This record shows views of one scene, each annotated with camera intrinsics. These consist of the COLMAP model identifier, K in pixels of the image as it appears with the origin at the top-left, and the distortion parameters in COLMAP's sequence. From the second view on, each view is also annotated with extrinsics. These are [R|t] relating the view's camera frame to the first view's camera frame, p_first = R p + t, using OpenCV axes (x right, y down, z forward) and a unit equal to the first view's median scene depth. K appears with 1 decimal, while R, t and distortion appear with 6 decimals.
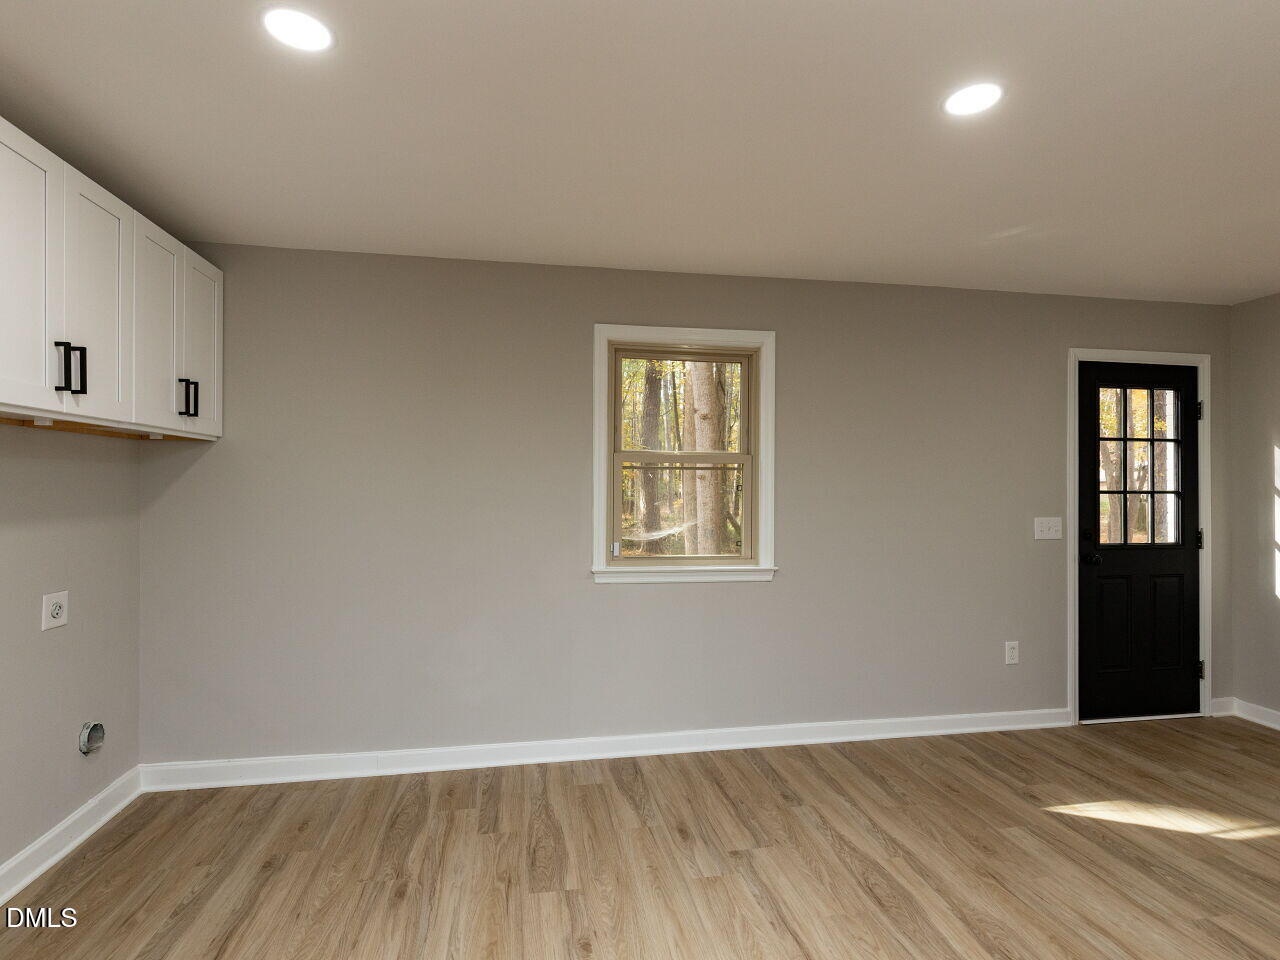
lens RADIAL K [[652.3, 0, 636.7], [0, 652.3, 494.6], [0, 0, 1]] dist [0.005503, -0.001734]
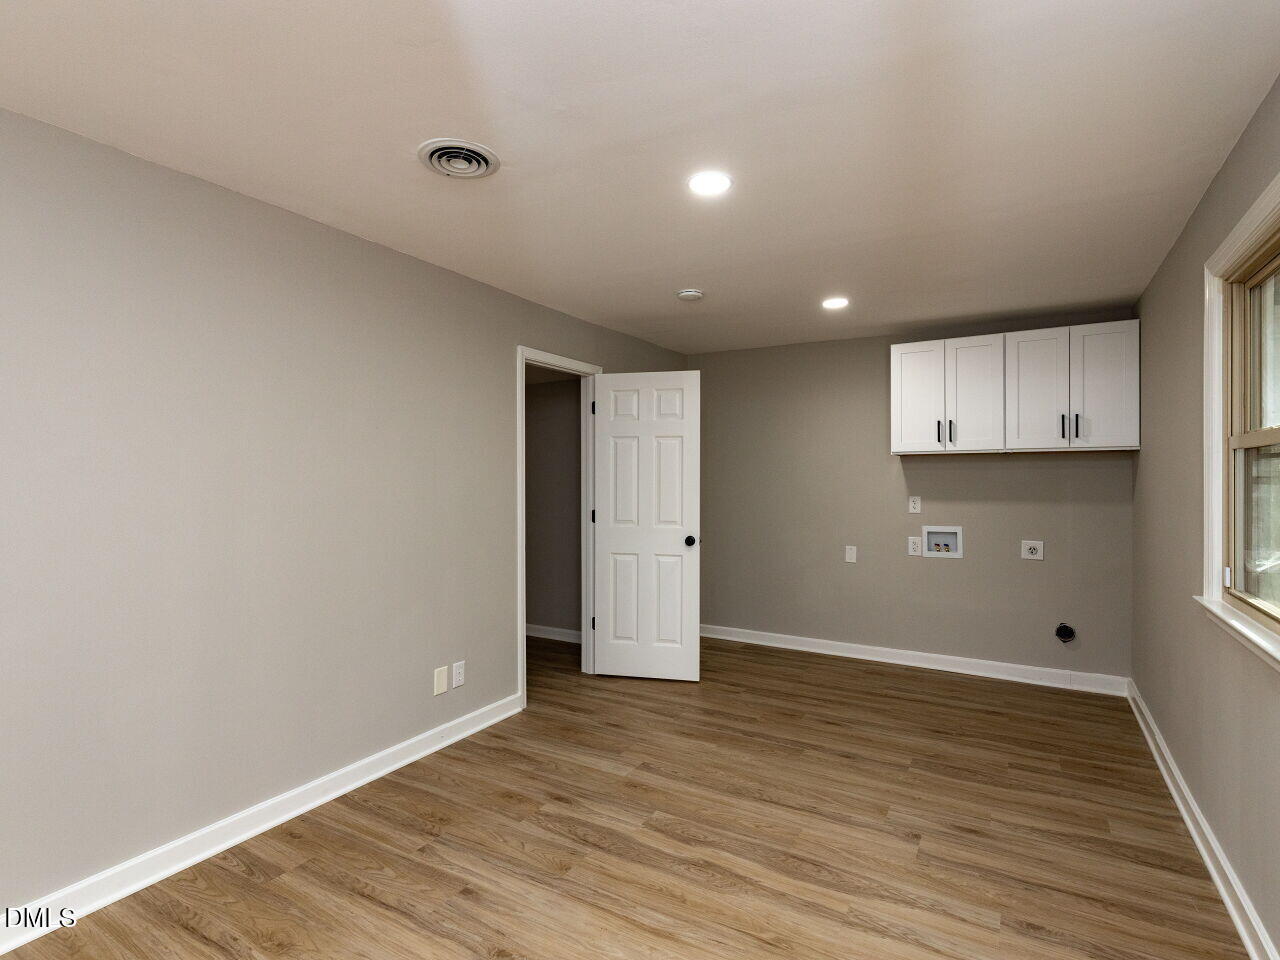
lens RADIAL K [[652.3, 0, 643.3], [0, 652.3, 478.4], [0, 0, 1]] dist [0.005503, -0.001734]
pose [[-0.649105, -0.006506, -0.760671, 1.174410], [-0.014020, 0.999896, 0.003411, -0.016615], [0.760570, 0.012879, -0.649128, 1.280565]]
